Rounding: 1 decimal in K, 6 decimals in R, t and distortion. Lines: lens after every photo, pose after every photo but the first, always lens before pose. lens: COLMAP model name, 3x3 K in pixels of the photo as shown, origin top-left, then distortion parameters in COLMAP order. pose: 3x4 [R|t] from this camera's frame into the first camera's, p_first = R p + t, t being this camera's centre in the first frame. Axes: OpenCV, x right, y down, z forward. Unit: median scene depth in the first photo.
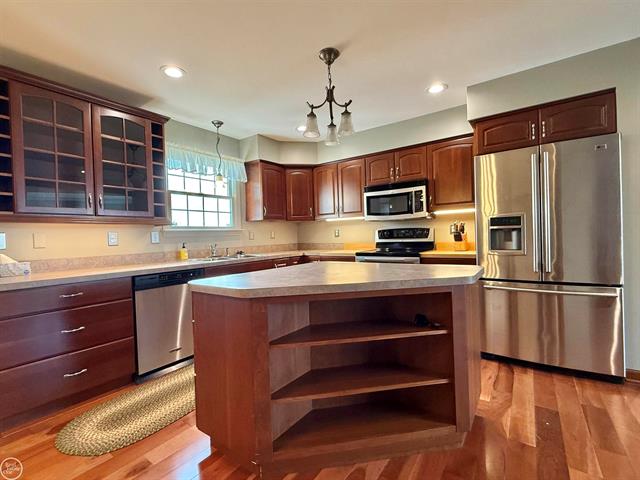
lens RADIAL K [[294.0, 0, 320.4], [0, 294.0, 238.3], [0, 0, 1]] dist [0.002460, -0.000073]
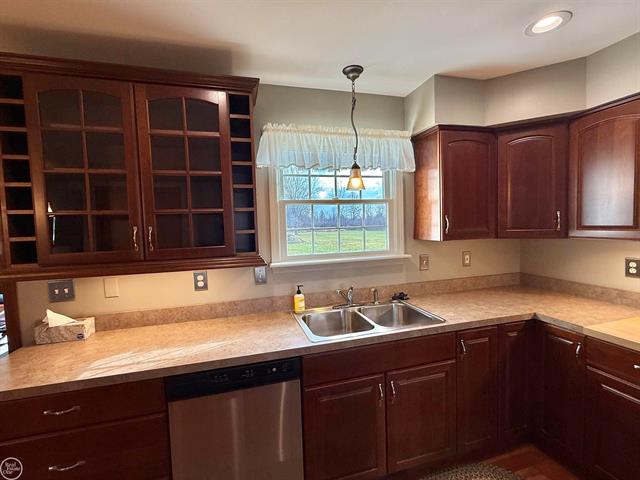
lens RADIAL K [[294.0, 0, 320.0], [0, 294.0, 237.1], [0, 0, 1]] dist [0.002460, -0.000073]
pose [[0.779203, 0.038063, -0.625615, -0.037891], [-0.000426, 0.998186, 0.060200, -0.104430], [0.626772, -0.046642, 0.777806, 0.466634]]
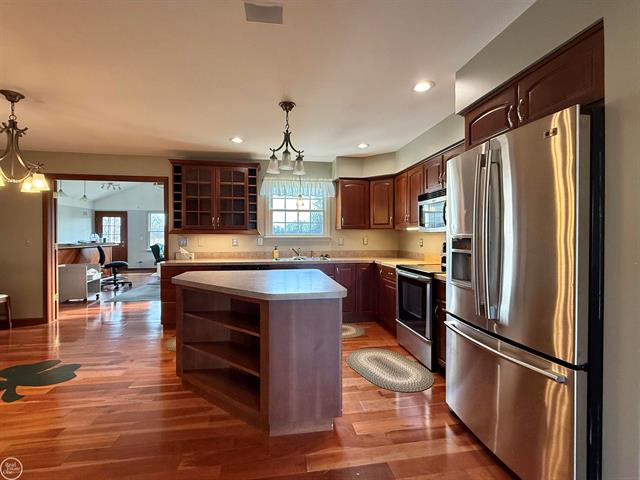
lens RADIAL K [[294.0, 0, 318.5], [0, 294.0, 239.0], [0, 0, 1]] dist [0.002460, -0.000073]
pose [[0.700961, 0.037281, -0.712224, 0.589319], [-0.029442, 0.999294, 0.023331, -0.049772], [0.712591, 0.004615, 0.701564, 0.124601]]
